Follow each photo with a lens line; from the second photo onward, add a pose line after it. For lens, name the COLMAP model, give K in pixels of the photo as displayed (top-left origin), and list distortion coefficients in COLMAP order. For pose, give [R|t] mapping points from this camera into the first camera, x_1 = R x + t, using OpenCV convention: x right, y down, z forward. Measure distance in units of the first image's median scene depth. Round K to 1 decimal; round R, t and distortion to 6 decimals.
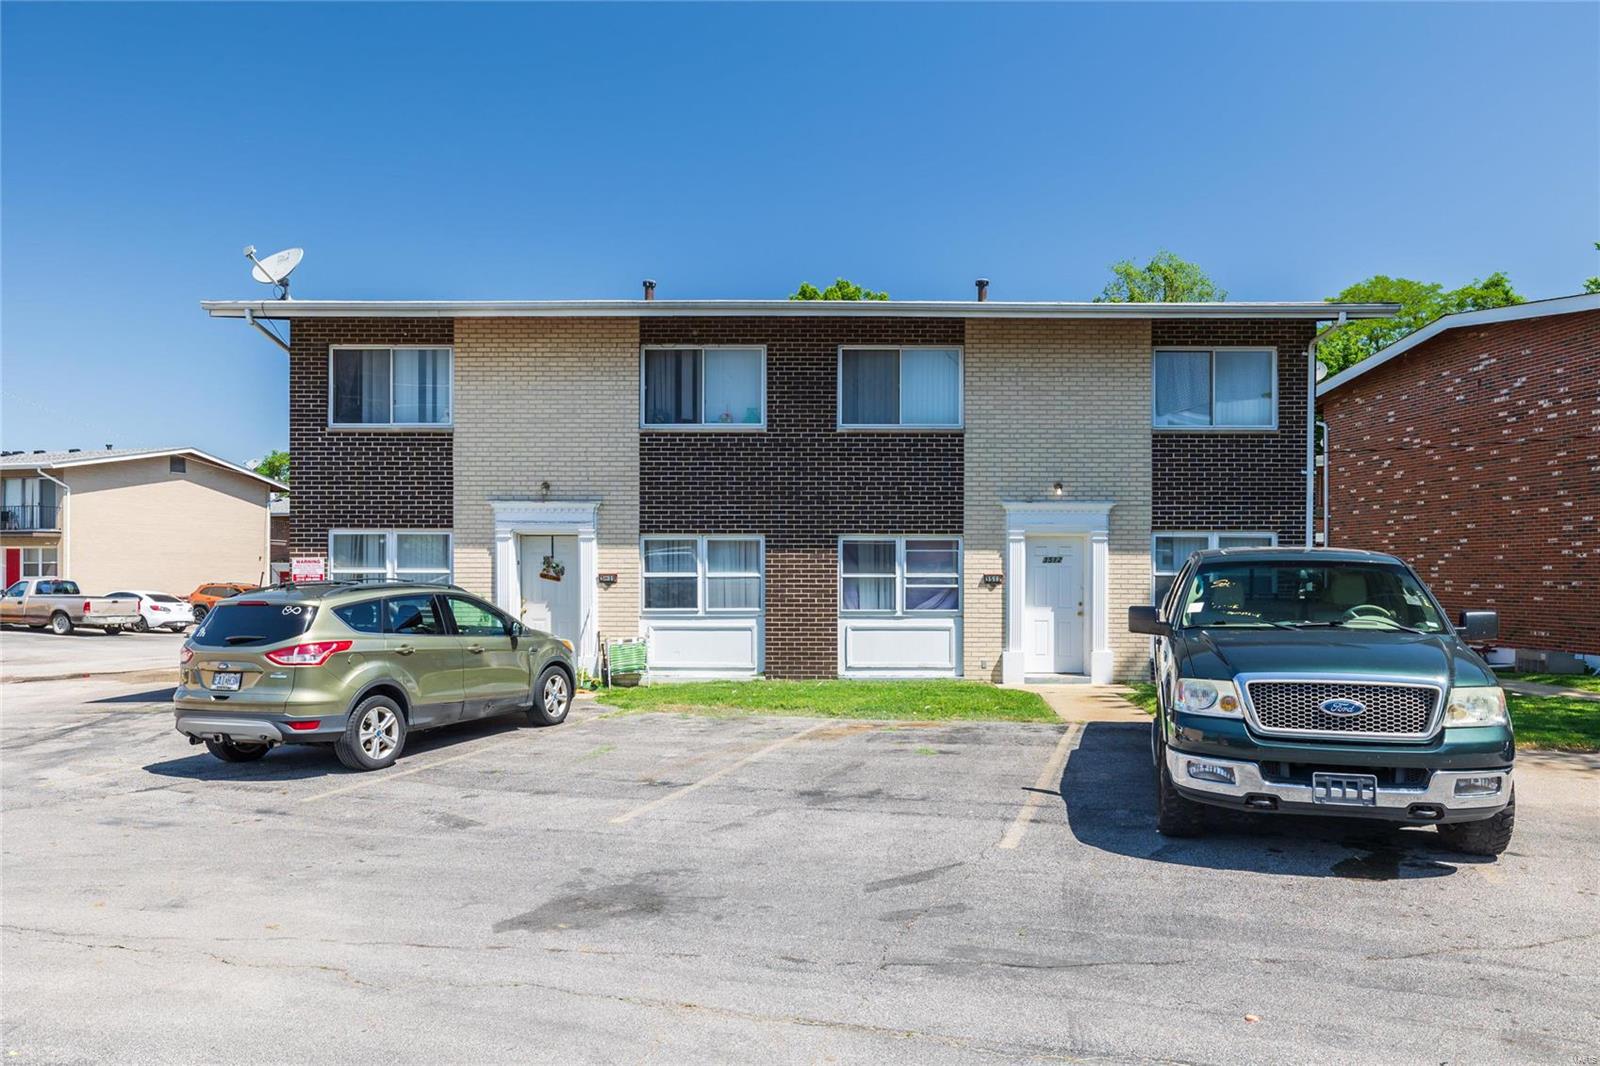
lens RADIAL K [[1105.8, 0, 793.1], [0, 1105.8, 566.1], [0, 0, 1]] dist [0.058091, -0.005942]
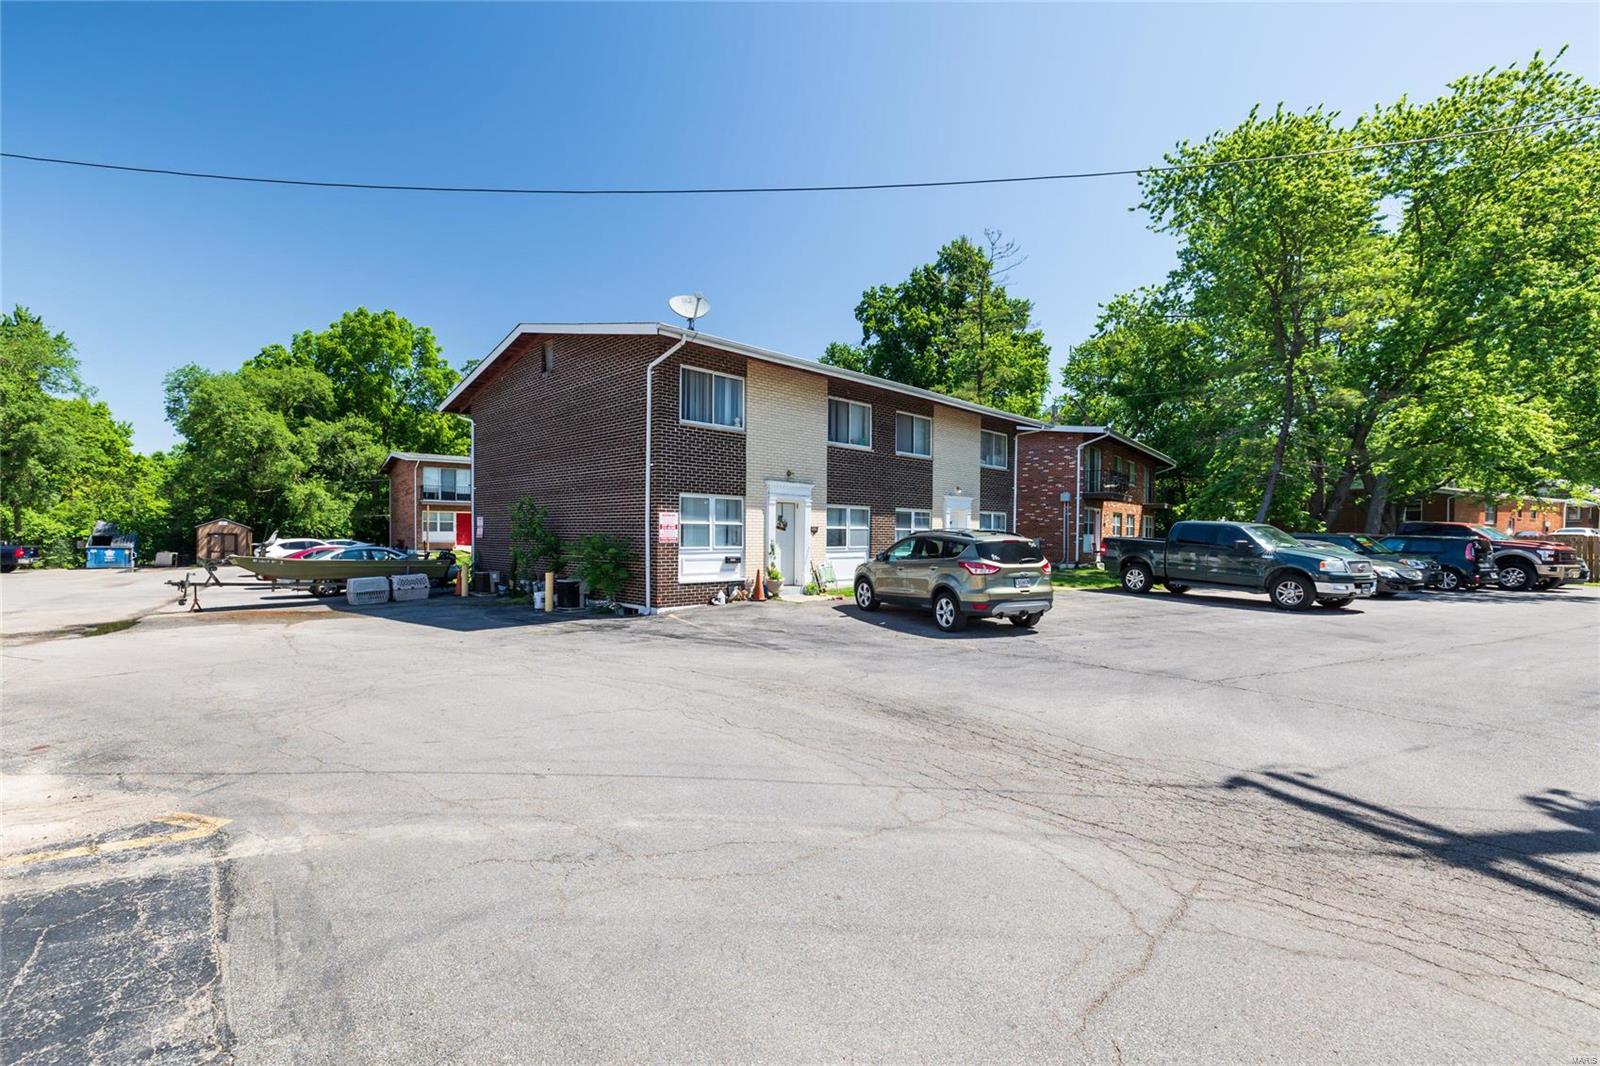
lens RADIAL K [[683.7, 0, 796.1], [0, 683.7, 544.9], [0, 0, 1]] dist [0.015420, 0.001481]
pose [[0.694674, -0.007566, 0.719285, -0.405188], [-0.012416, 0.999670, 0.022507, 0.005174], [-0.719218, -0.024565, 0.694350, 0.119017]]
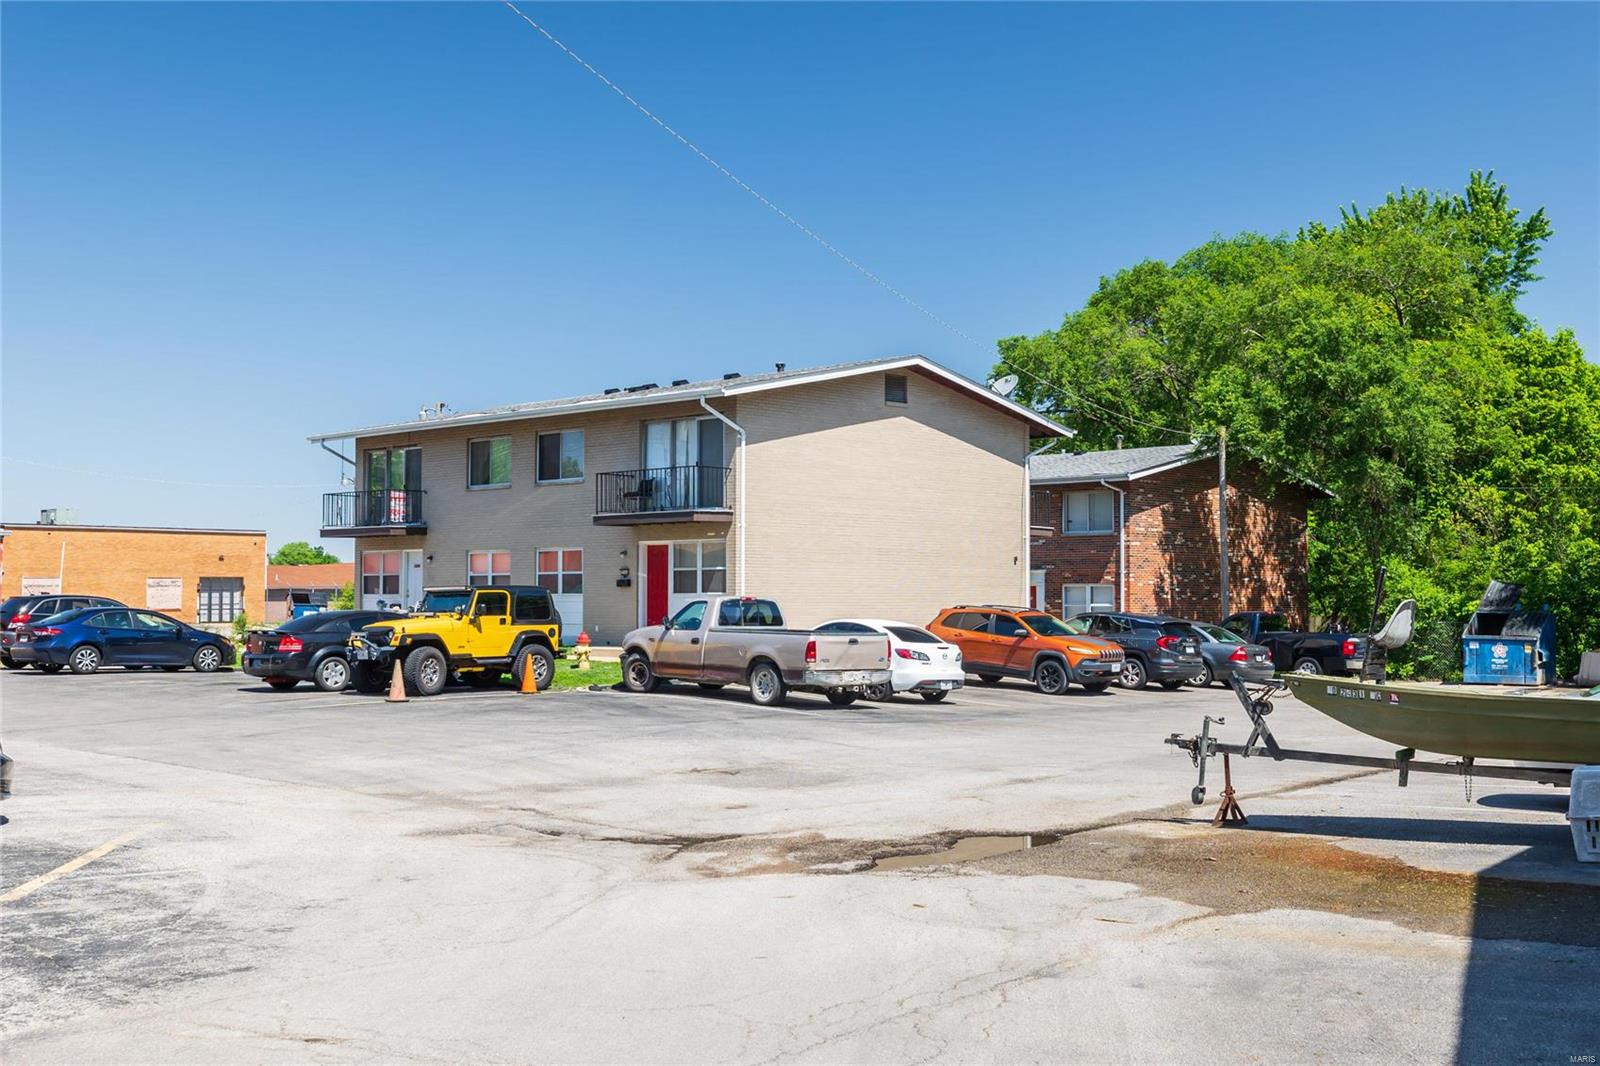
lens RADIAL K [[1734.6, 0, 797.0], [0, 1734.6, 521.7], [0, 0, 1]] dist [0.053684, 0.000000]
pose [[0.893244, -0.022414, -0.449013, -0.265415], [0.006264, 0.999280, -0.037422, 0.006848], [0.449528, 0.030614, 0.892741, 0.287077]]
